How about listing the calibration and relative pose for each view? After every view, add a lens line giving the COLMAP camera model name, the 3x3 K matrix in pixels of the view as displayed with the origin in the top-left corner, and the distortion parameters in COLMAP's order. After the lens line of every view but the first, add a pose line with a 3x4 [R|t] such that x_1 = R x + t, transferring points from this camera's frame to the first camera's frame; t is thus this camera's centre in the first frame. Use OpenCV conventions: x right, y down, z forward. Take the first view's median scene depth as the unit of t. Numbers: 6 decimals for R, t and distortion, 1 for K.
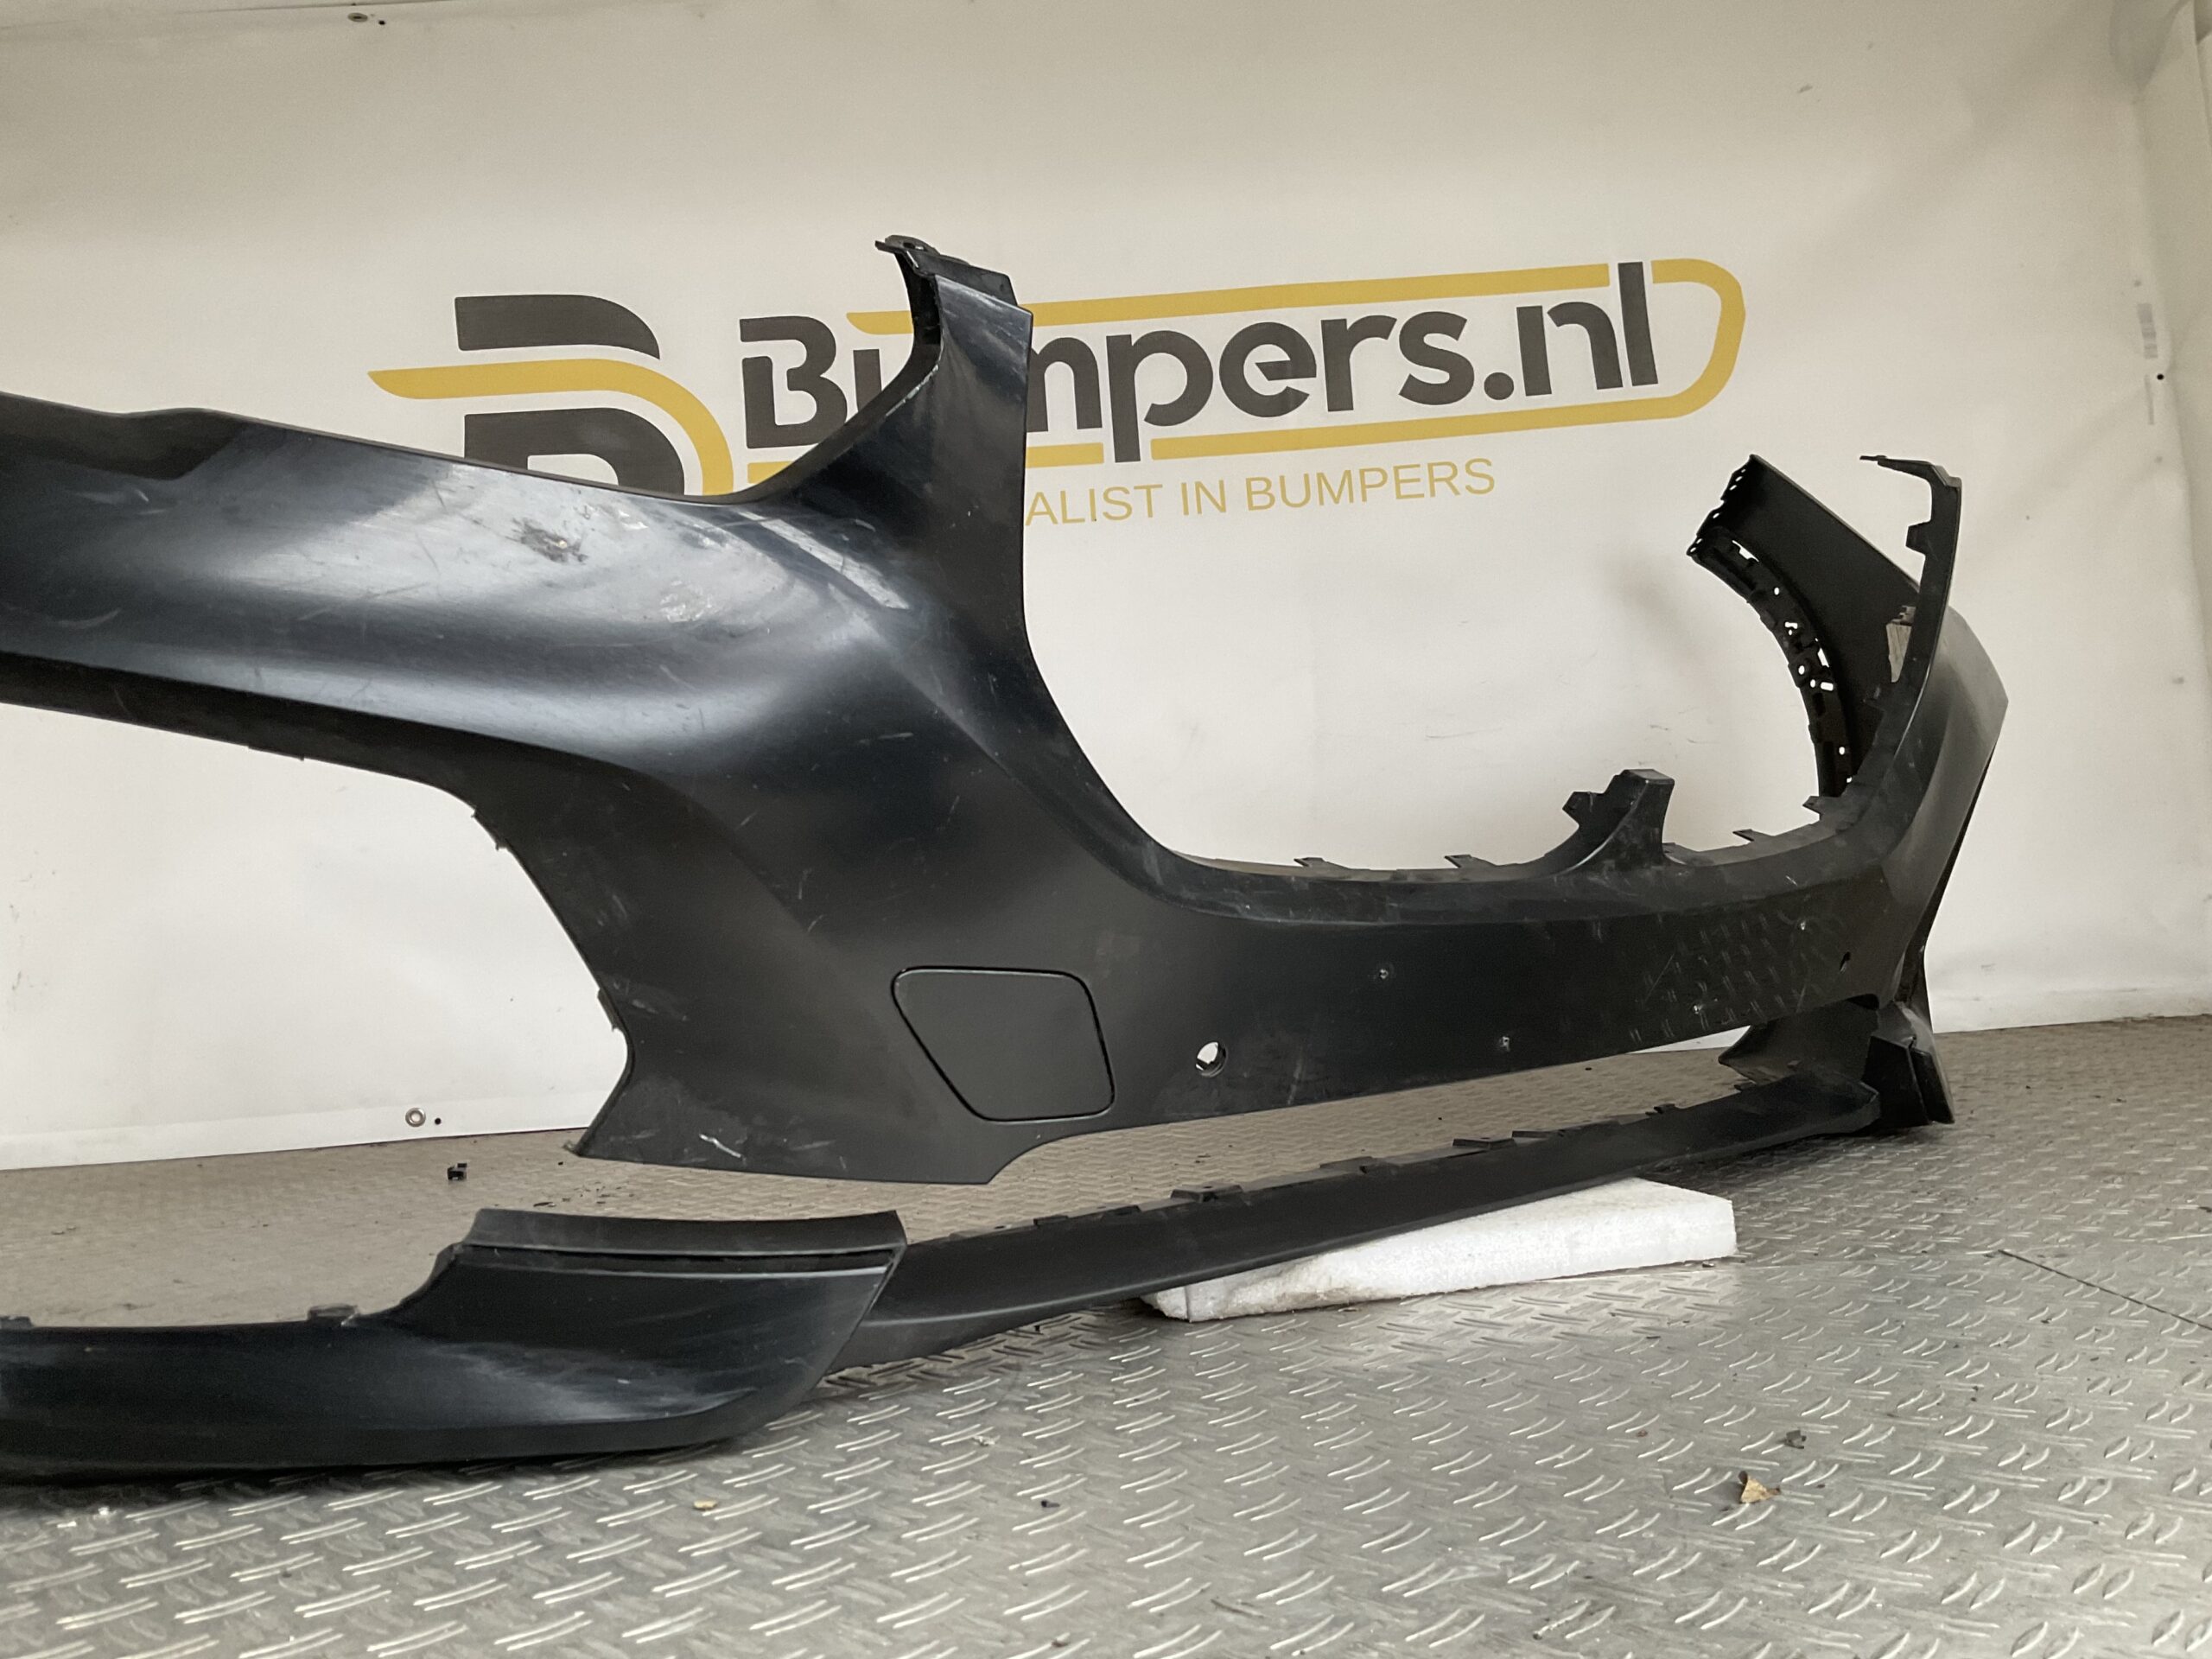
lens RADIAL K [[1829.8, 0, 1057.1], [0, 1829.8, 831.2], [0, 0, 1]] dist [0.163585, -0.315941]
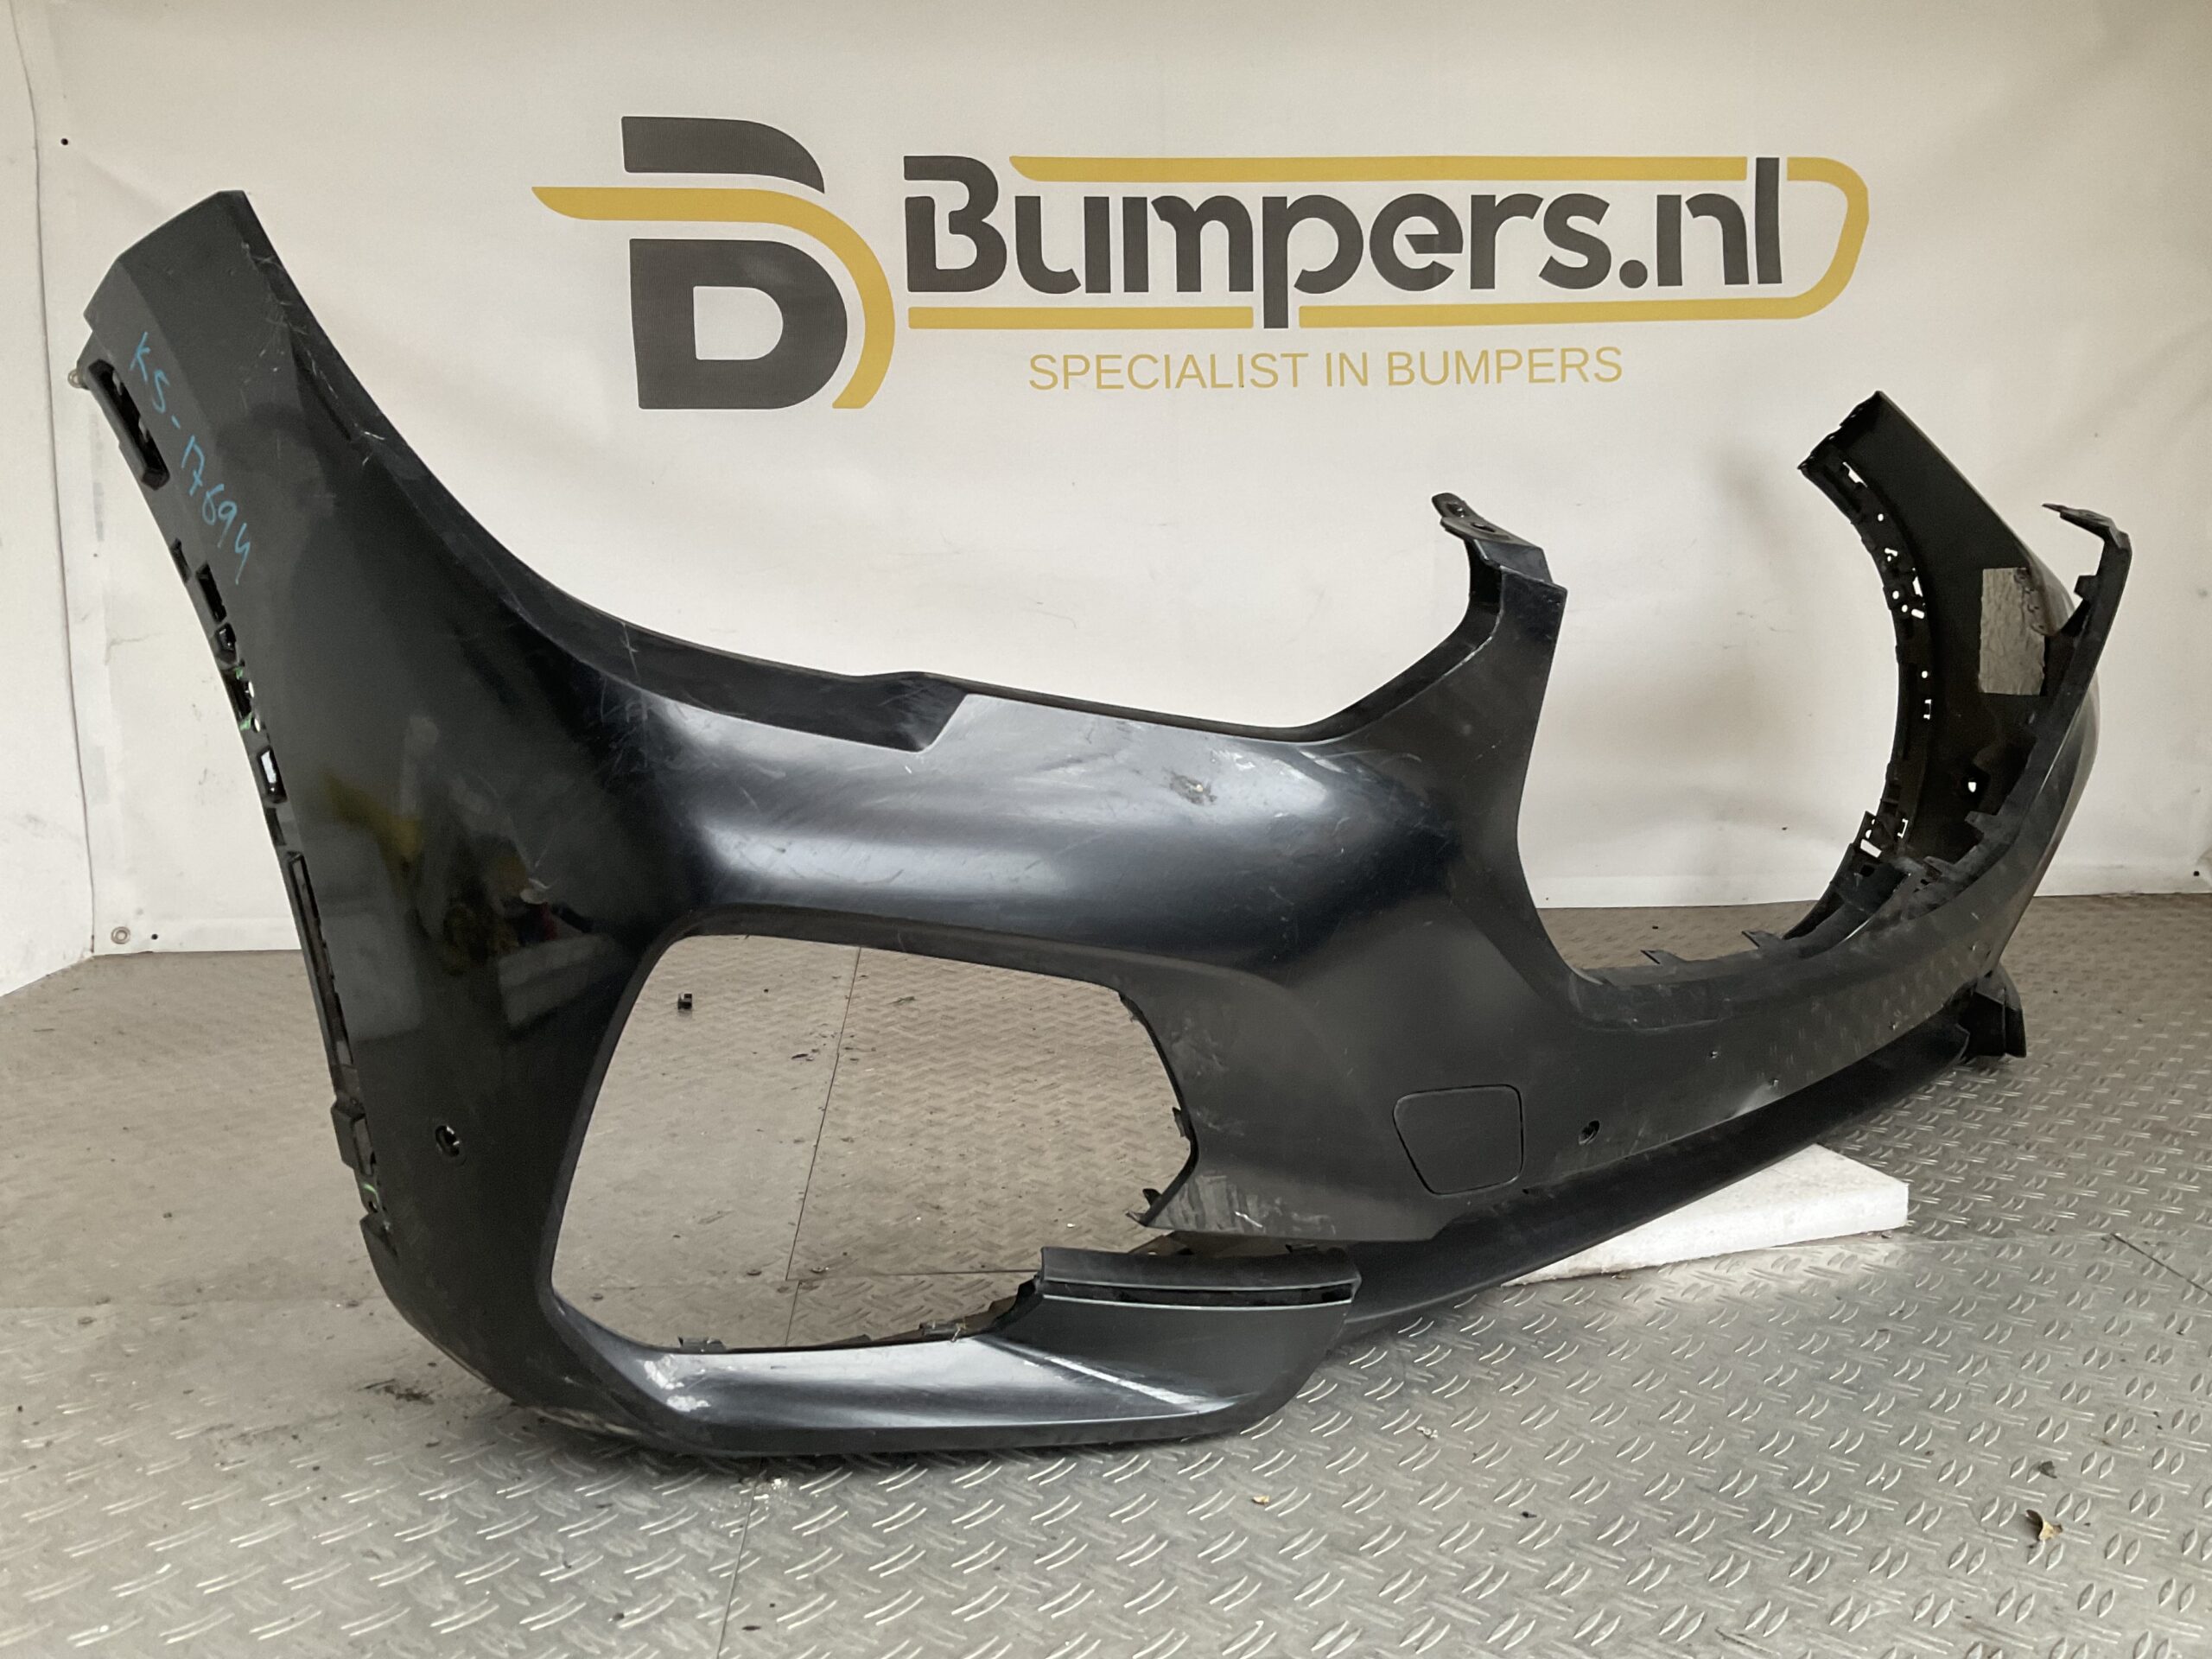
lens RADIAL K [[1829.8, 0, 1057.1], [0, 1829.8, 831.2], [0, 0, 1]] dist [0.163585, -0.315941]
pose [[0.996620, 0.041168, 0.071089, -0.147395], [-0.054263, 0.979611, 0.193439, -0.118279], [-0.061676, -0.196642, 0.978534, -0.069038]]
